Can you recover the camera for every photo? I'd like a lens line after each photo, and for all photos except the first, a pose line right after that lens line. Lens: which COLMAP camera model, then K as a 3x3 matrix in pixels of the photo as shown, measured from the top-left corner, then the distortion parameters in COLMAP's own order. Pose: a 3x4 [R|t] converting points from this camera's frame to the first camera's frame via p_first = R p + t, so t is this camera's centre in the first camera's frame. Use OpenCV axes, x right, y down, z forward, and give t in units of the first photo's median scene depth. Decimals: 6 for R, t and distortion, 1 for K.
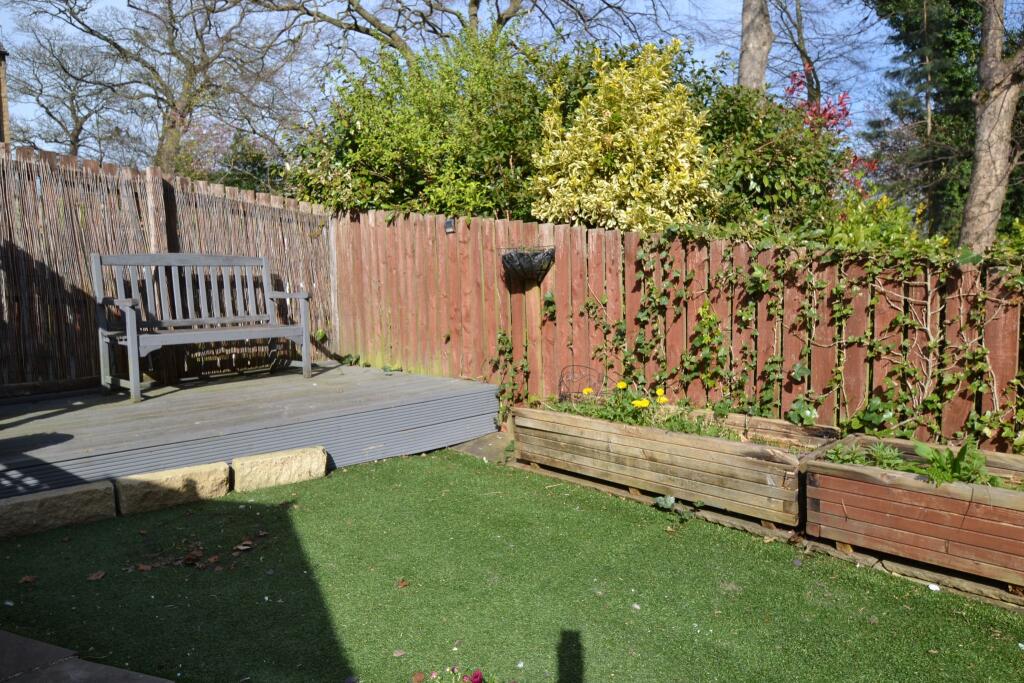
lens RADIAL K [[685.4, 0, 511.9], [0, 685.4, 342.1], [0, 0, 1]] dist [-0.034749, -0.000494]
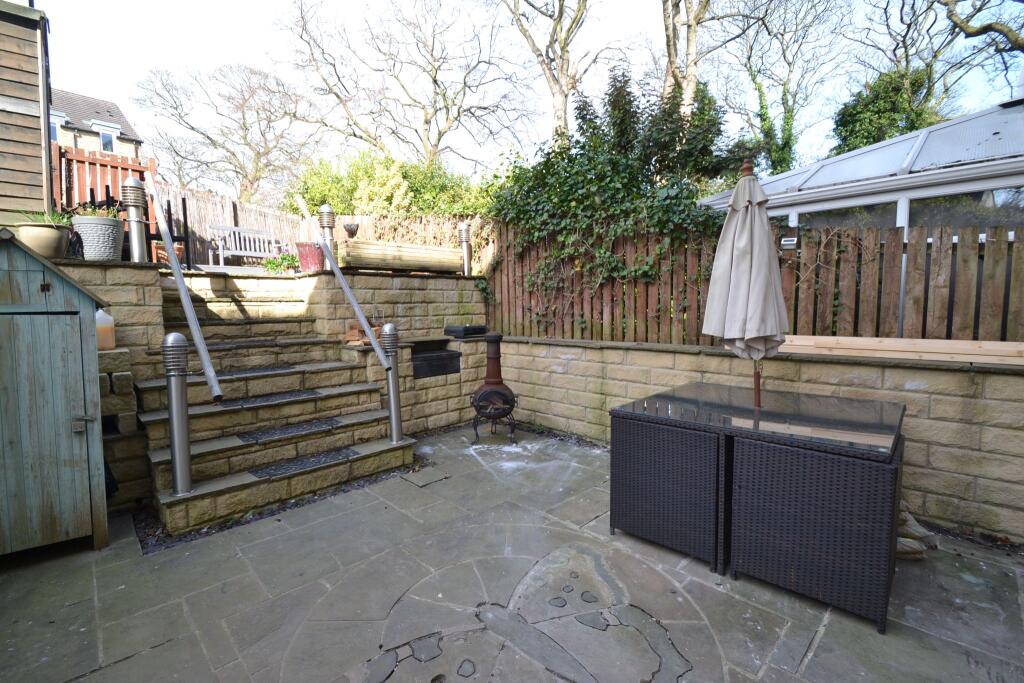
lens RADIAL K [[455.7, 0, 511.5], [0, 455.7, 343.2], [0, 0, 1]] dist [-0.005388, -0.006081]
pose [[0.998076, 0.006278, 0.061691, 0.915007], [-0.006298, 0.999980, 0.000128, 0.592483], [-0.061689, -0.000516, 0.998095, -1.648539]]
